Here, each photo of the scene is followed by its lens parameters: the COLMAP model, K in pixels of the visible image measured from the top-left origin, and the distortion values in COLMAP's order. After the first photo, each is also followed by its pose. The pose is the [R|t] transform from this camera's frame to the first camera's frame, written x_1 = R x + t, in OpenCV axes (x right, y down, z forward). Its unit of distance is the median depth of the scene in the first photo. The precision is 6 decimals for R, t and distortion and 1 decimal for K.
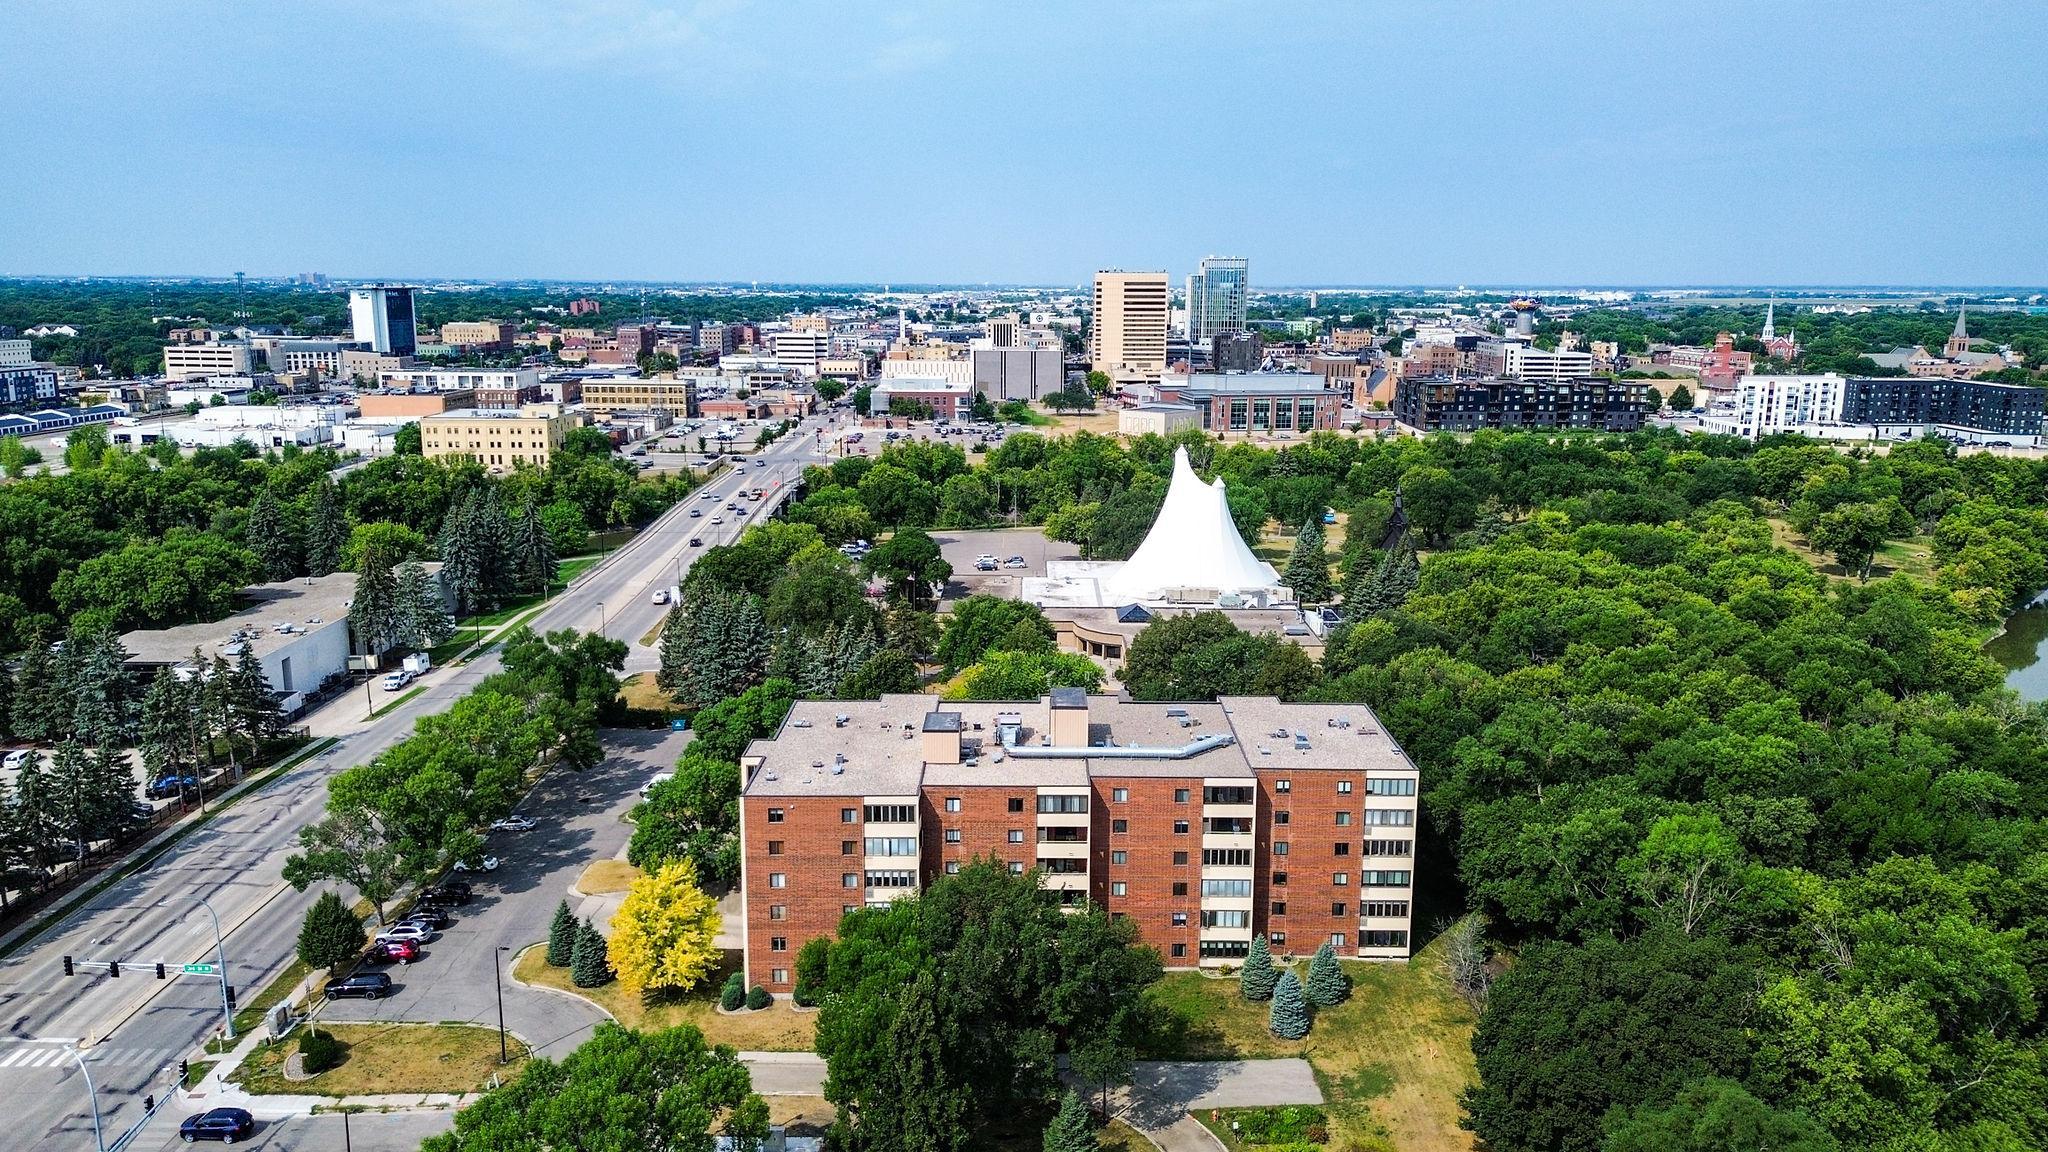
lens RADIAL K [[1470.1, 0, 1017.3], [0, 1470.1, 572.6], [0, 0, 1]] dist [0.061217, -0.034049]
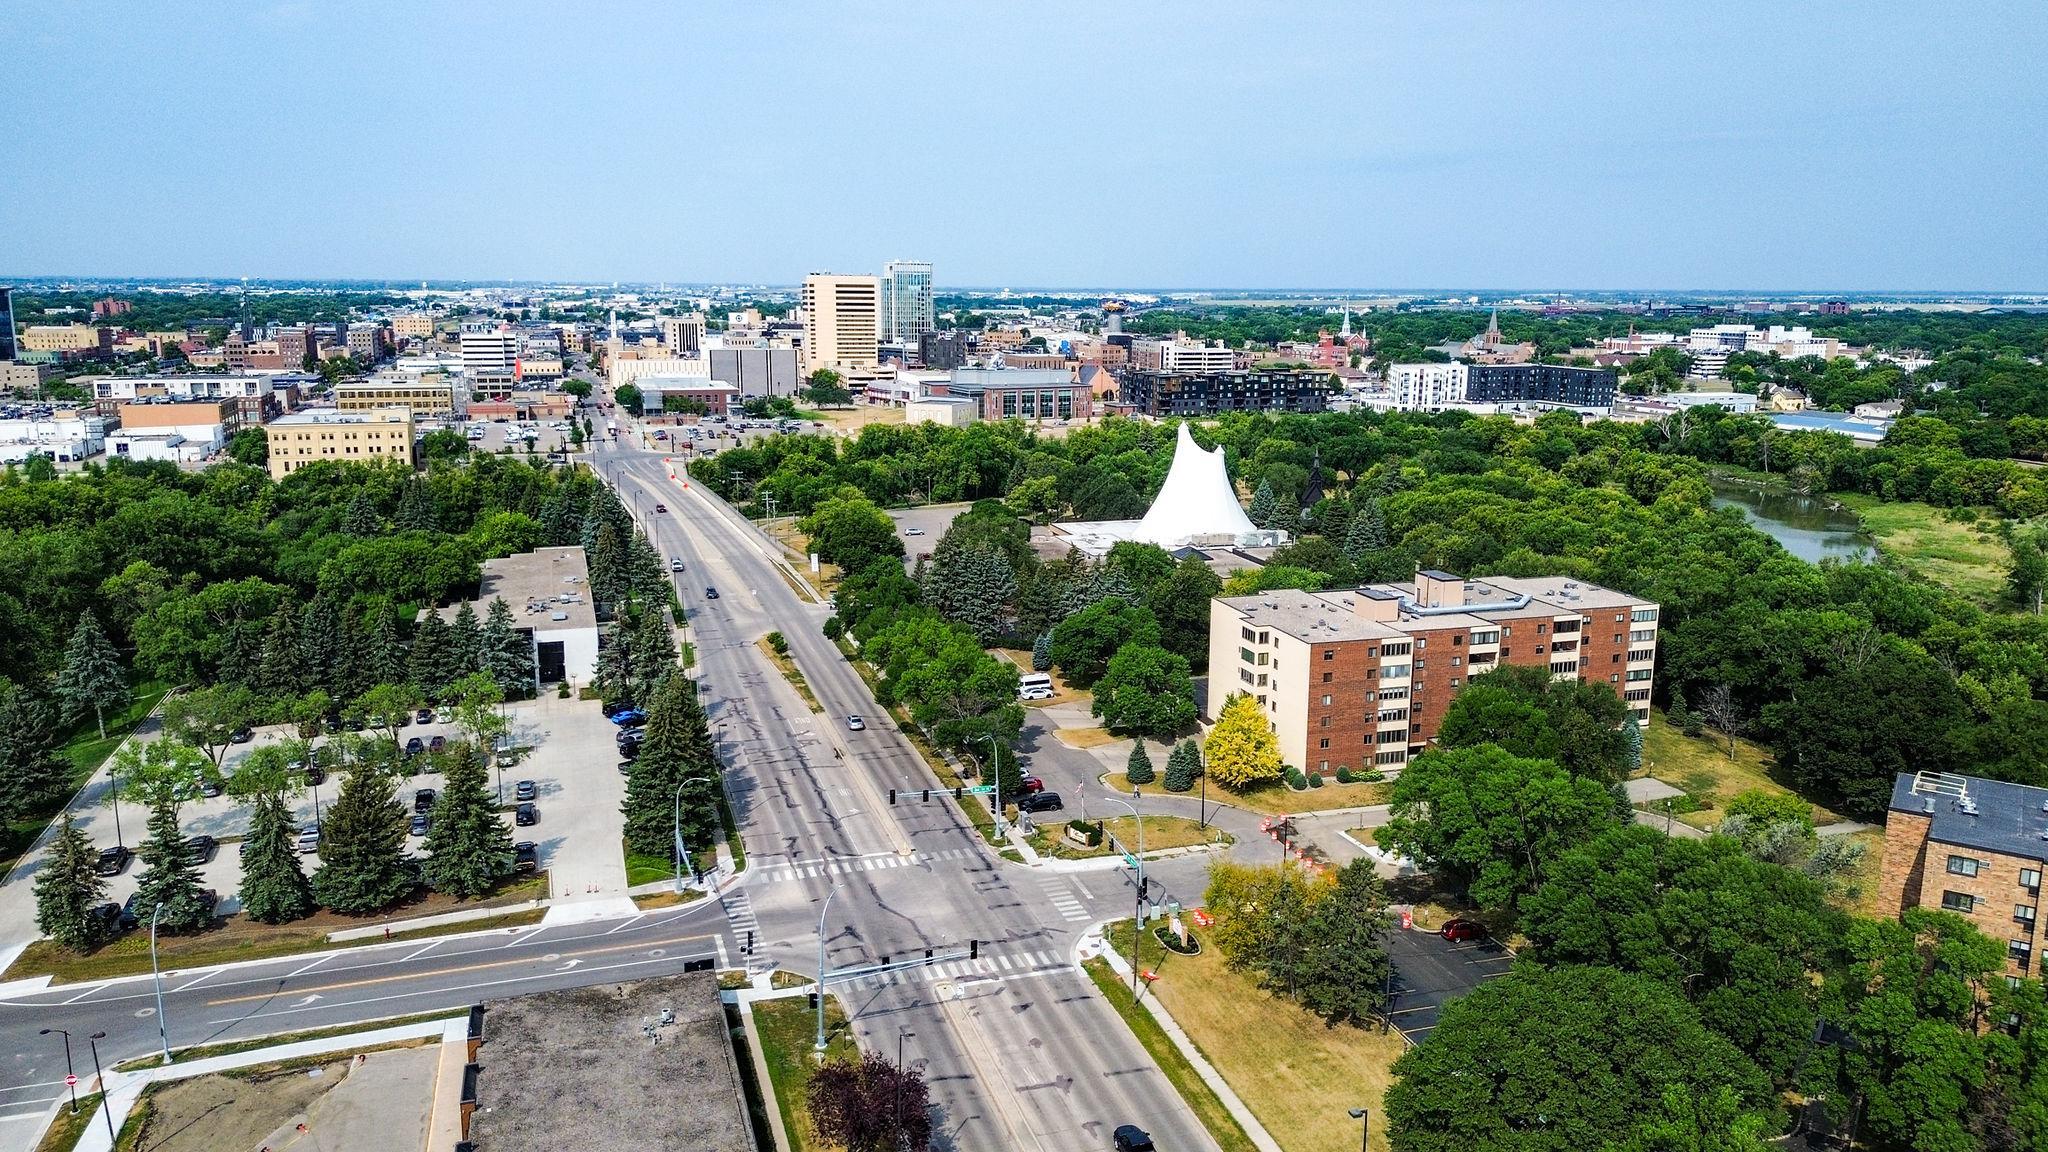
lens RADIAL K [[1470.1, 0, 1031.8], [0, 1470.1, 585.4], [0, 0, 1]] dist [0.061217, -0.034049]
pose [[0.951677, -0.060606, 0.301062, -0.186190], [0.058001, 0.998162, 0.017590, 0.010472], [-0.301575, 0.000722, 0.953442, -0.068442]]
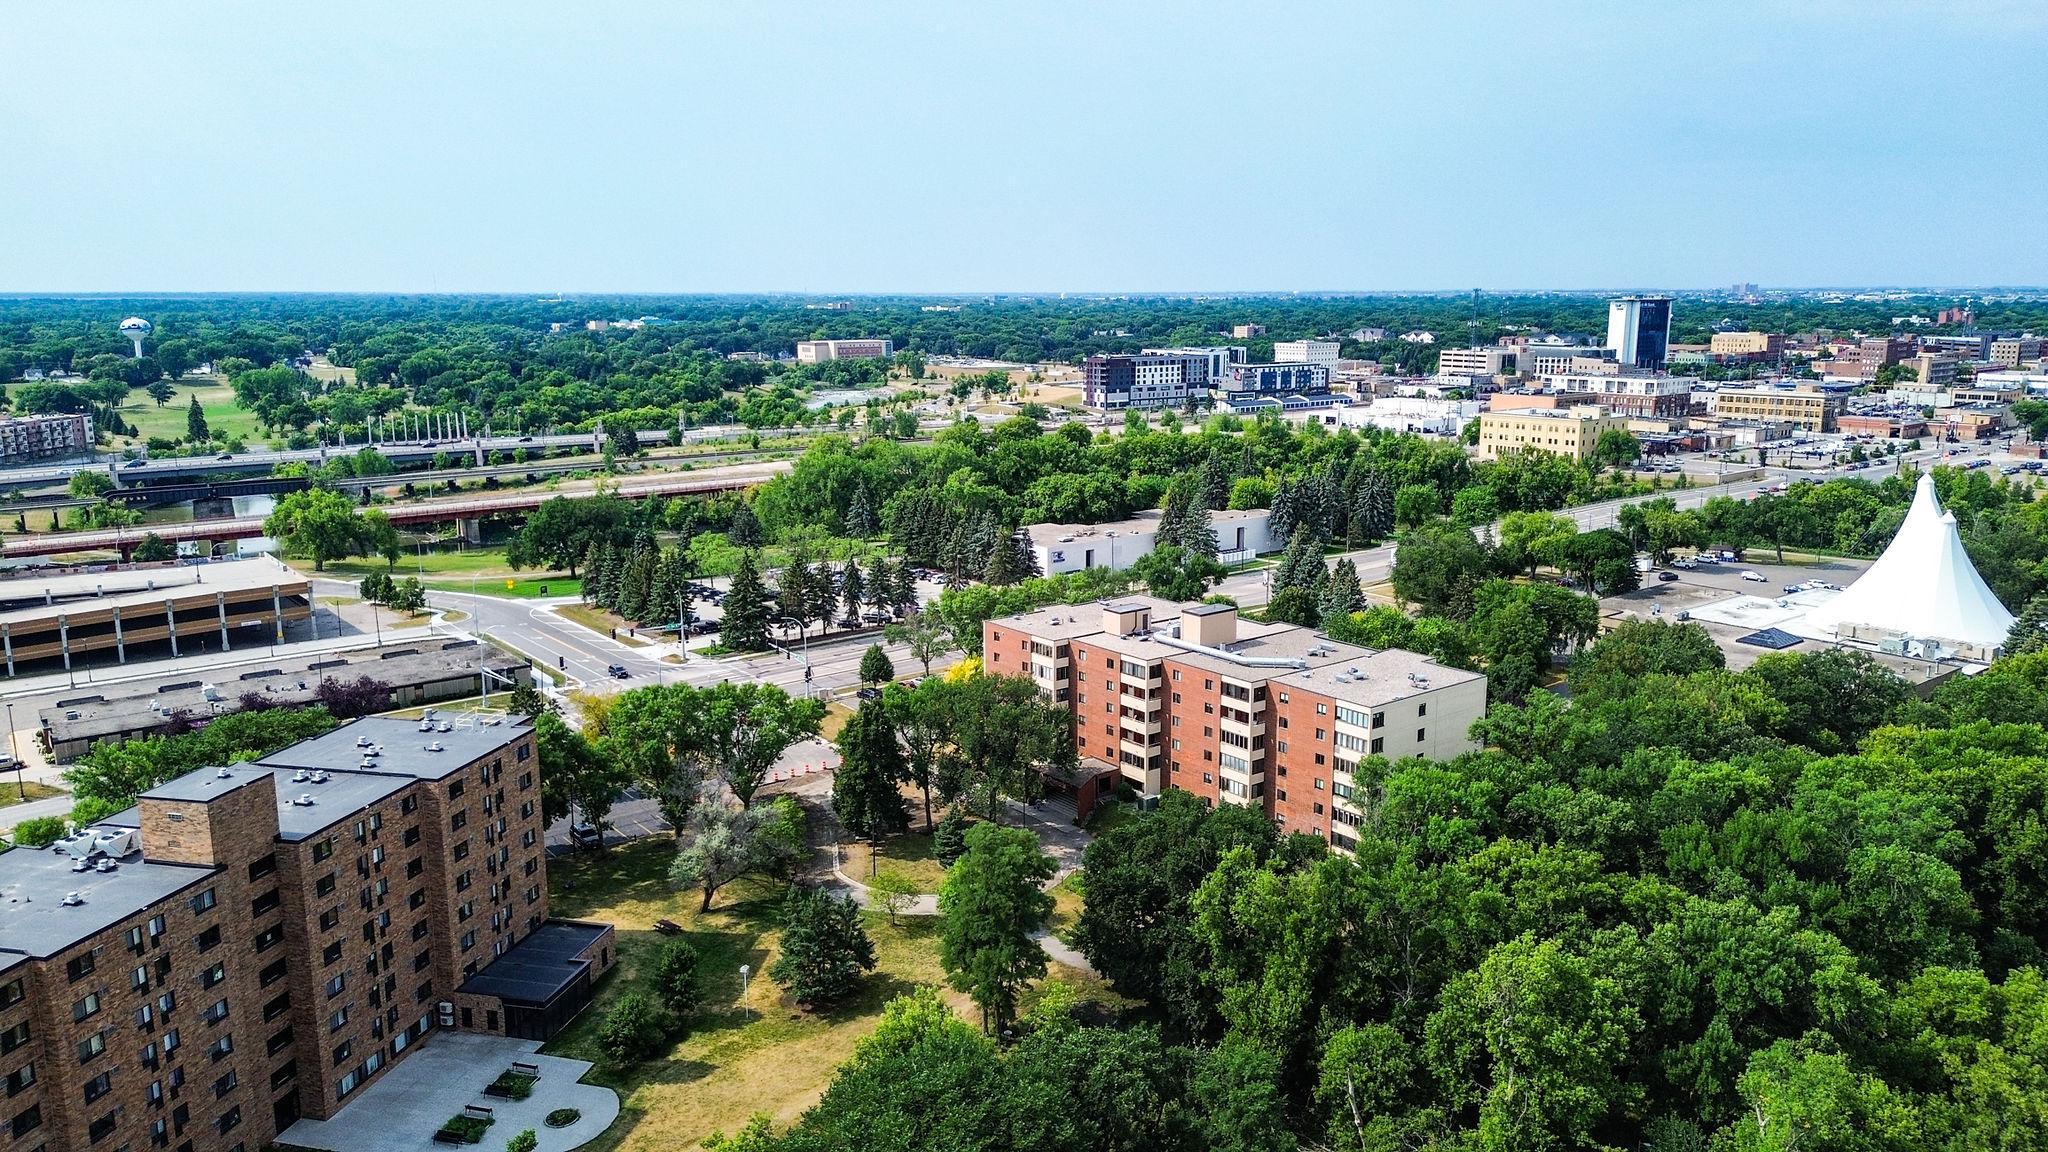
lens RADIAL K [[1470.1, 0, 1021.9], [0, 1470.1, 566.5], [0, 0, 1]] dist [0.061217, -0.034049]
pose [[0.609927, 0.139000, -0.780172, 0.225189], [-0.147047, 0.987251, 0.060936, -0.002363], [0.778695, 0.077555, 0.622591, 0.005637]]
